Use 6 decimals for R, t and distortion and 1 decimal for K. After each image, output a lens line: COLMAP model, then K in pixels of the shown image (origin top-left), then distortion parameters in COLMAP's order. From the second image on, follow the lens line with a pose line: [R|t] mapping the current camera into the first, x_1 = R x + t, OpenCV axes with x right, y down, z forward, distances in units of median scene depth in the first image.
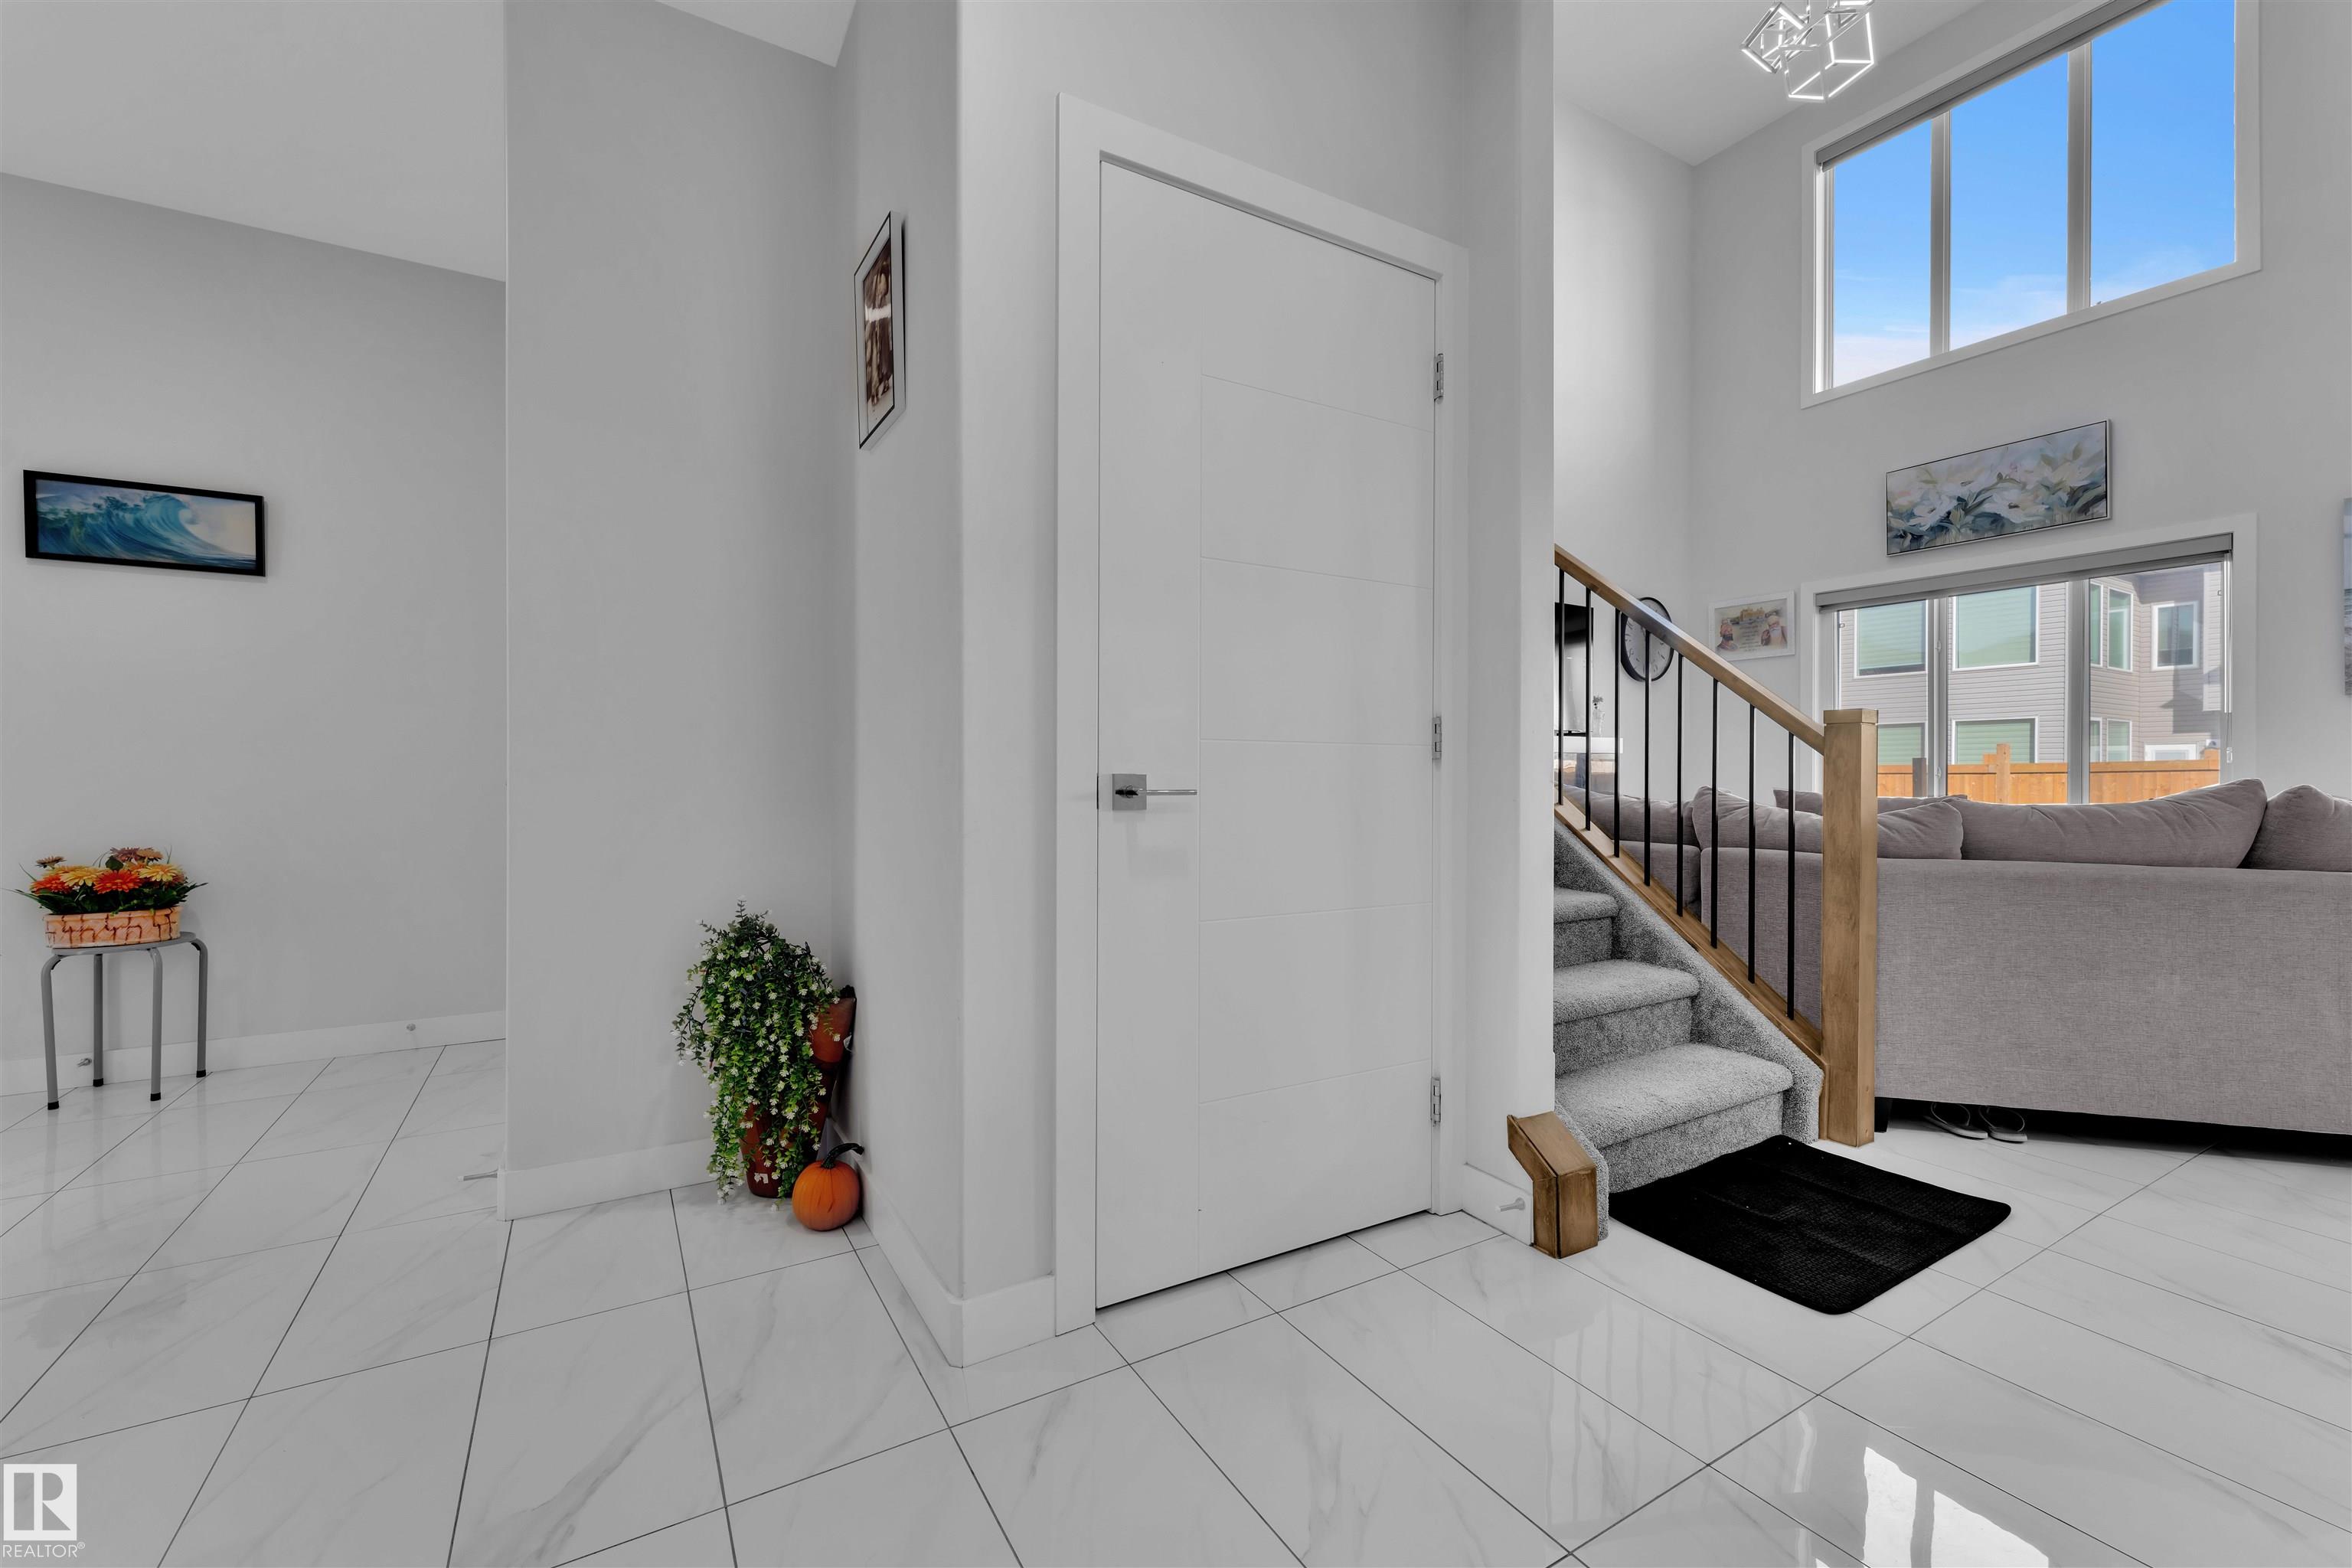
lens RADIAL K [[949.0, 0, 1161.9], [0, 949.0, 777.6], [0, 0, 1]] dist [0.000409, -0.000376]
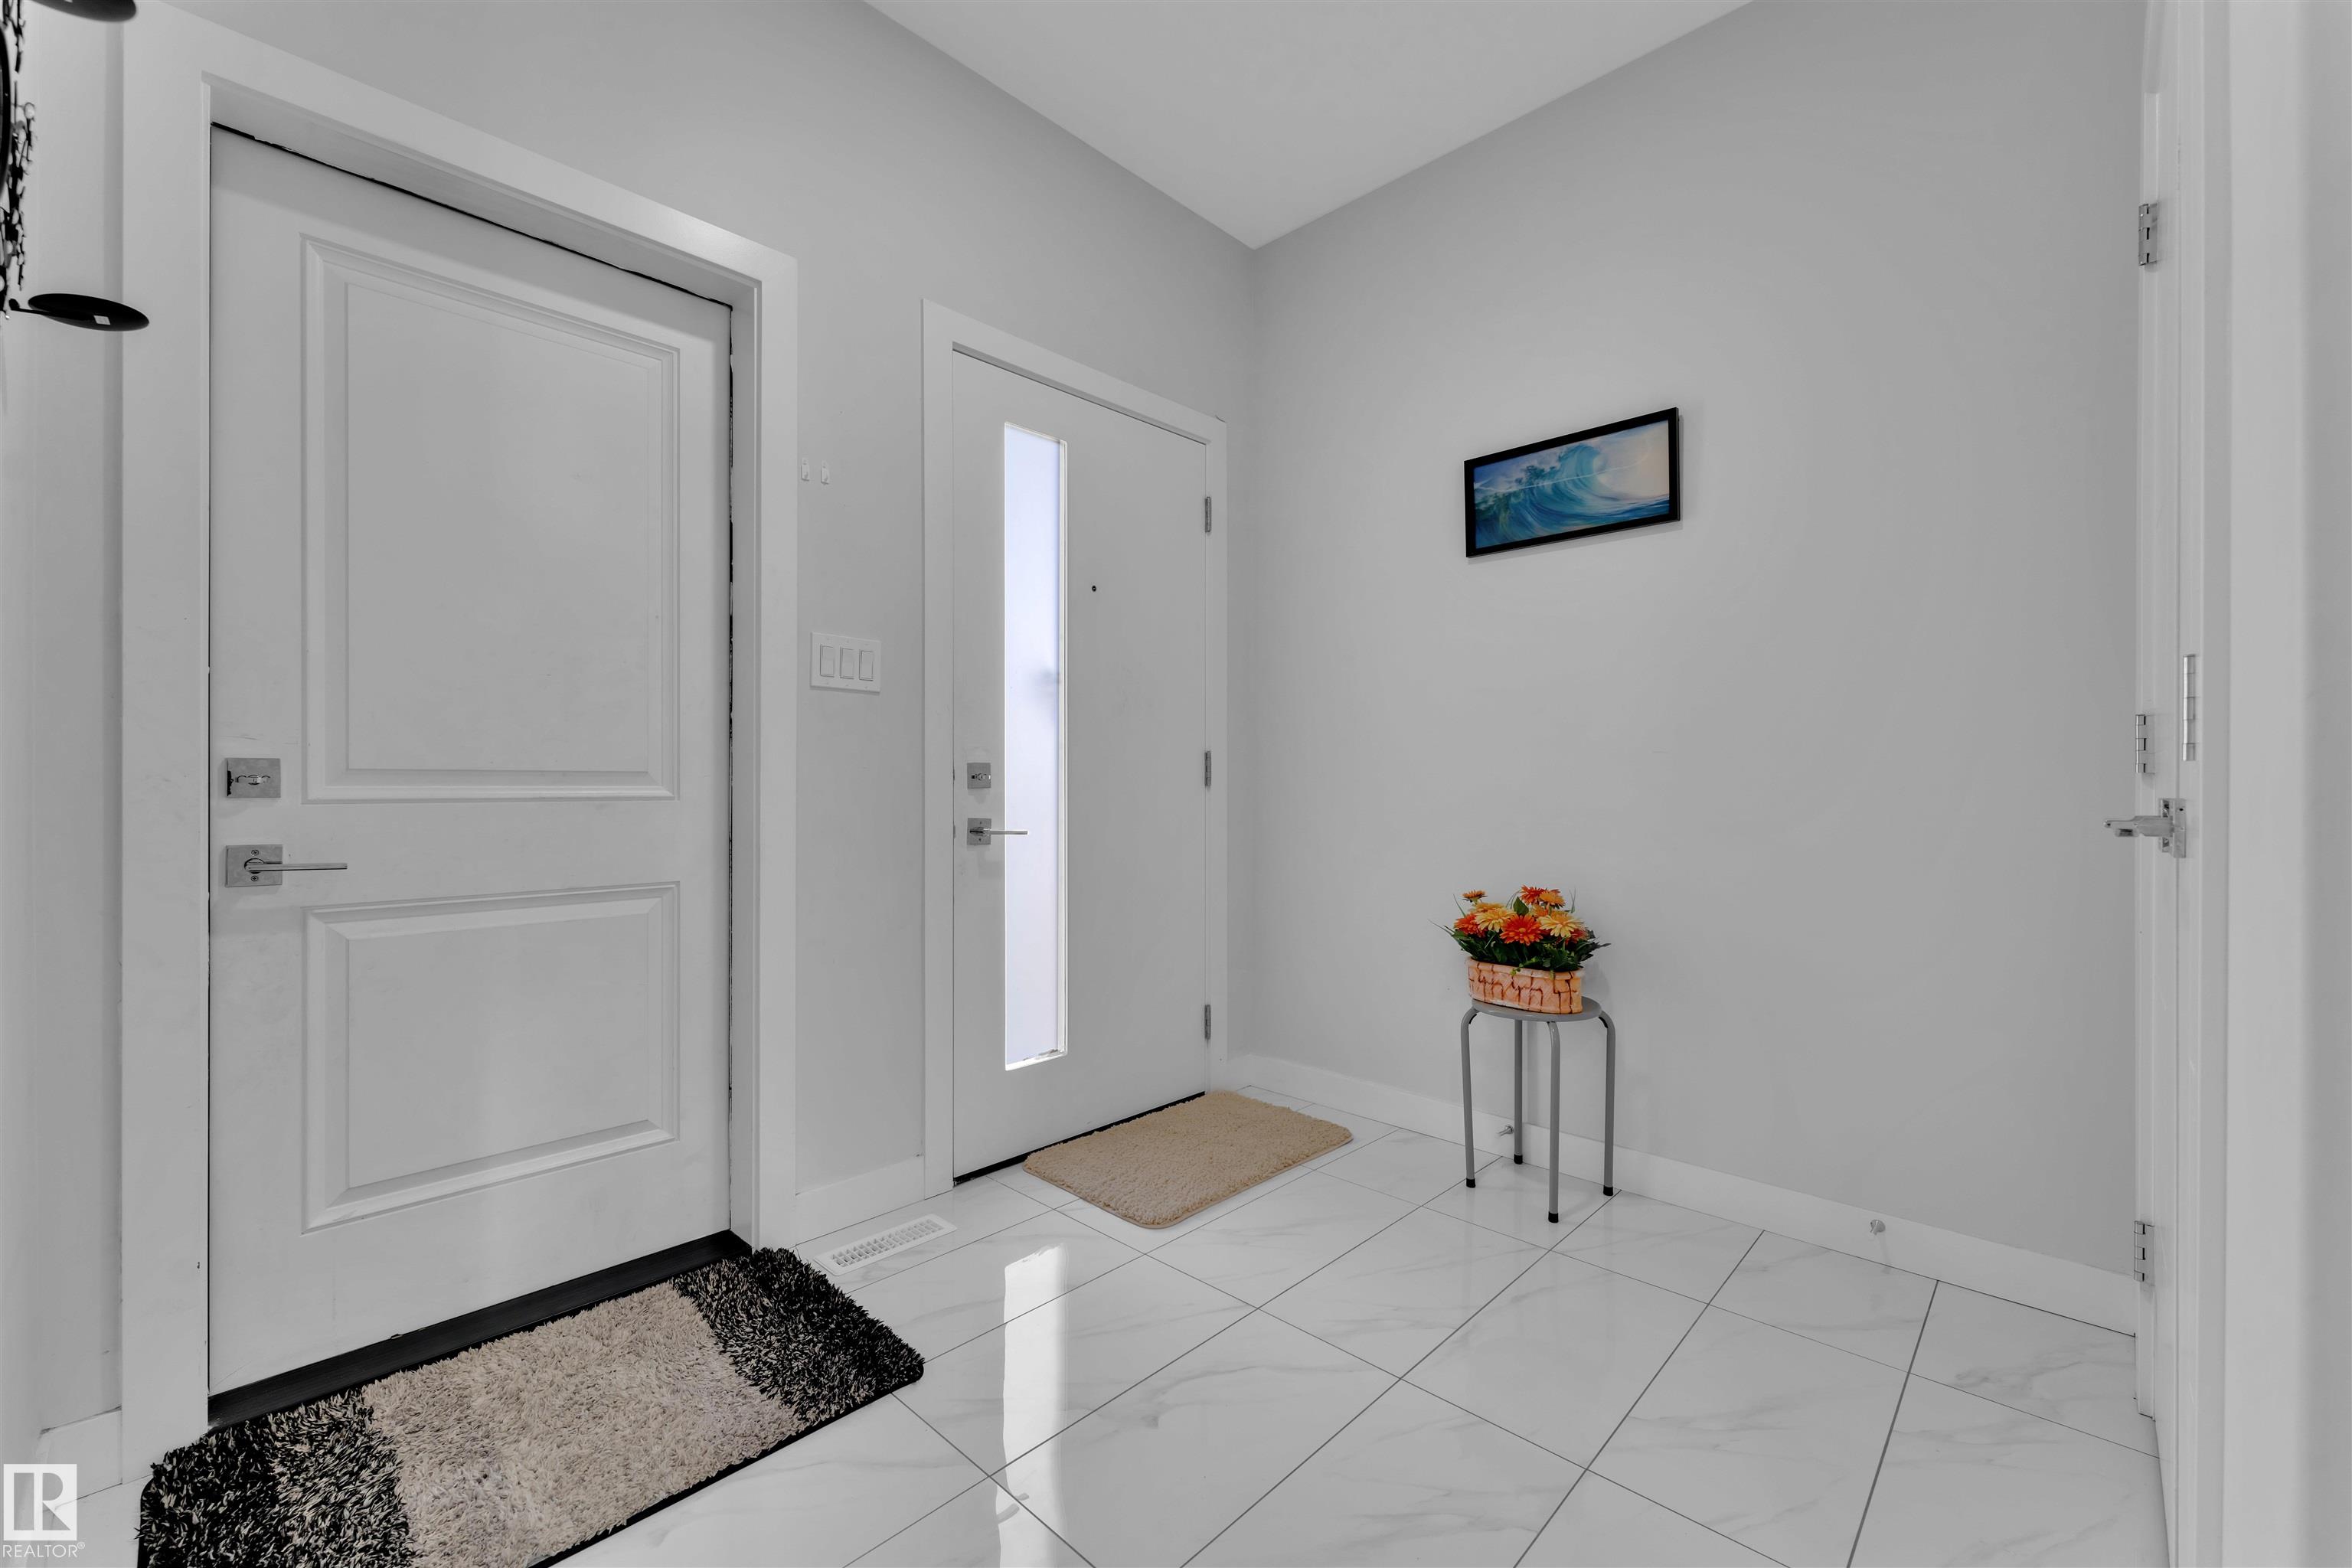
lens RADIAL K [[949.0, 0, 1178.0], [0, 949.0, 785.8], [0, 0, 1]] dist [0.000409, -0.000376]
pose [[0.261771, 0.003034, -0.965125, -0.386083], [0.002938, 0.999988, 0.003940, -0.016324], [0.965126, -0.003867, 0.261758, 0.490130]]
